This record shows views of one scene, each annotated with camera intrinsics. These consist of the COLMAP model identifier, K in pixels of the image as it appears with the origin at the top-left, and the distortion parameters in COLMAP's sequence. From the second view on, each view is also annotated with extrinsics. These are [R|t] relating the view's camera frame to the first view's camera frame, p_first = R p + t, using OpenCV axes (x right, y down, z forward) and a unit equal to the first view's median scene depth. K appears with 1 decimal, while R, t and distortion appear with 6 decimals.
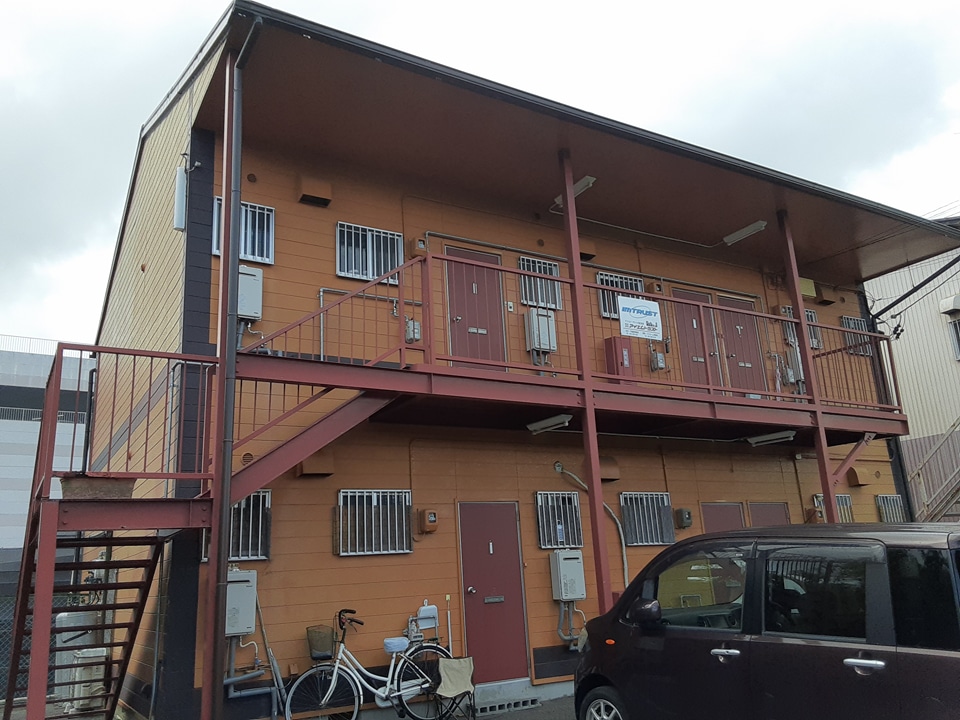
lens RADIAL K [[780.6, 0, 474.0], [0, 780.6, 362.4], [0, 0, 1]] dist [0.124450, -0.203567]
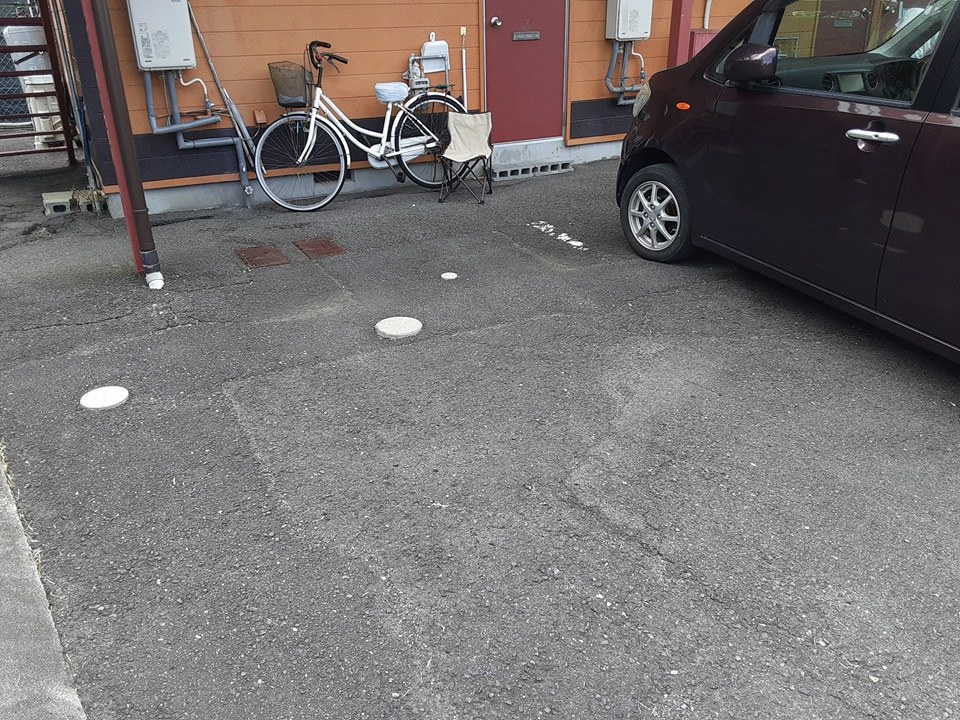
lens RADIAL K [[780.6, 0, 474.0], [0, 780.6, 362.4], [0, 0, 1]] dist [0.124450, -0.203567]
pose [[0.998054, 0.053590, -0.031869, 0.019182], [-0.021117, 0.771455, 0.635934, 0.071518], [0.058665, -0.634023, 0.771085, 0.252045]]
